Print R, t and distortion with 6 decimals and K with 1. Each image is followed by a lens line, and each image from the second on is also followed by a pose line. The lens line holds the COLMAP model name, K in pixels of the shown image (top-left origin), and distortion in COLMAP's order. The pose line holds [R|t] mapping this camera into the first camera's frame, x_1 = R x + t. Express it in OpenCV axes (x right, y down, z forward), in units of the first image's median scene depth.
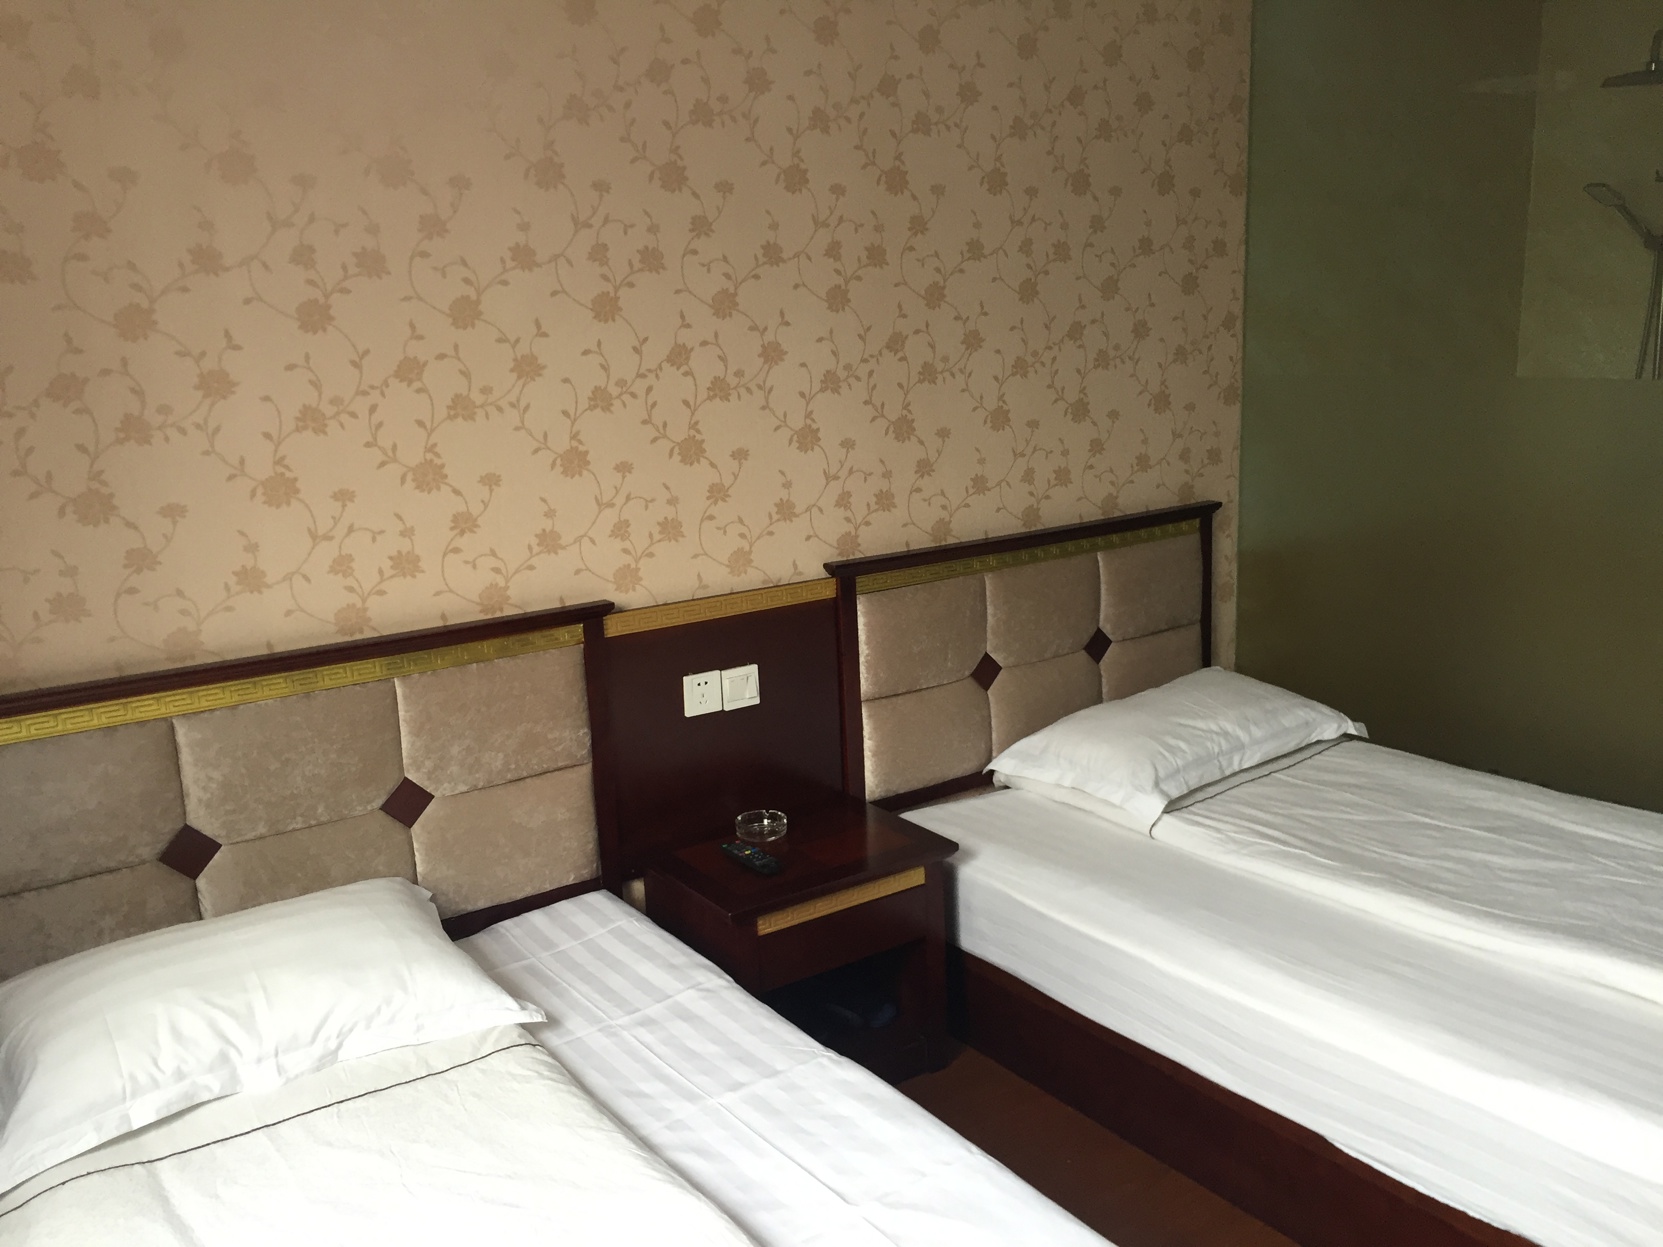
lens RADIAL K [[1416.5, 0, 831.5], [0, 1416.5, 623.5], [0, 0, 1]] dist [0.056678, -0.004525]
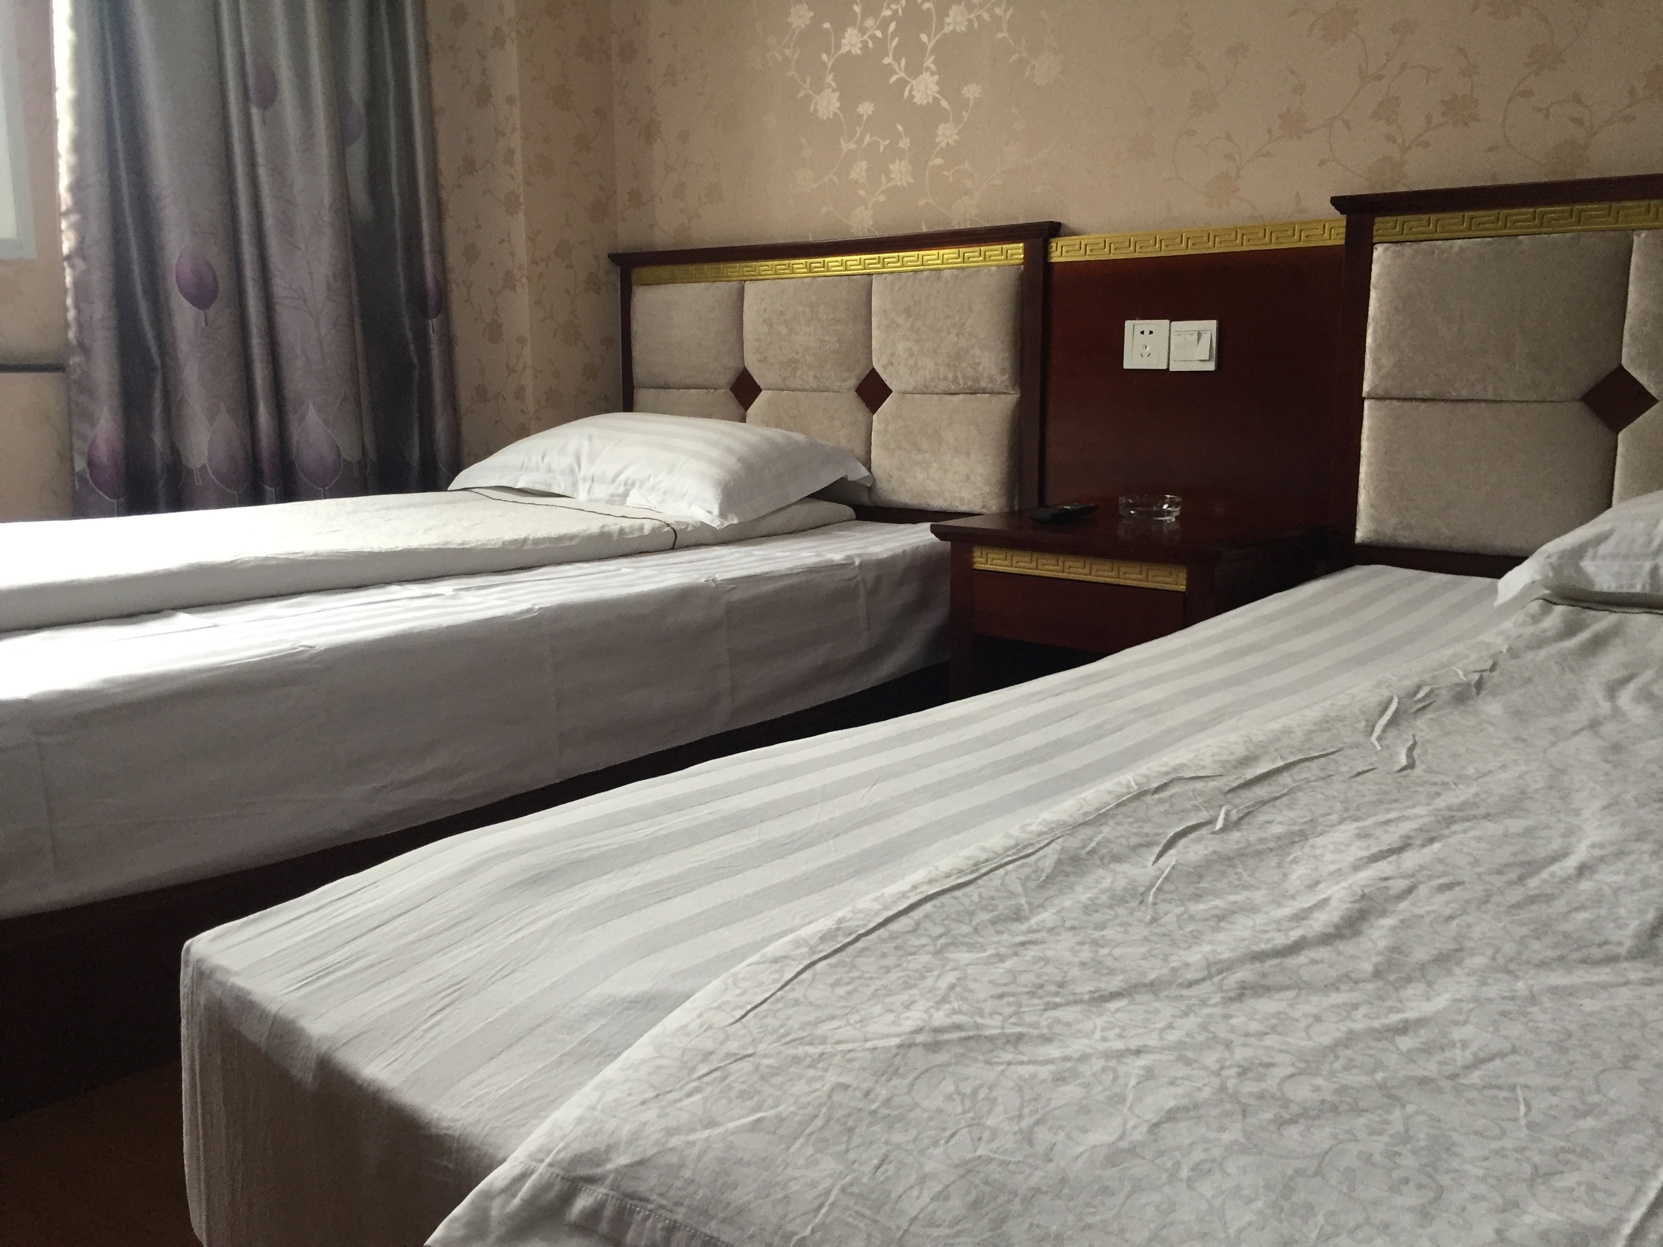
lens RADIAL K [[1434.9, 0, 829.2], [0, 1434.9, 651.4], [0, 0, 1]] dist [0.001296, -0.021648]
pose [[0.241427, 0.227866, -0.943287, 0.726163], [-0.208740, 0.961481, 0.178836, 0.112605], [0.947703, 0.153726, 0.279692, 0.595309]]
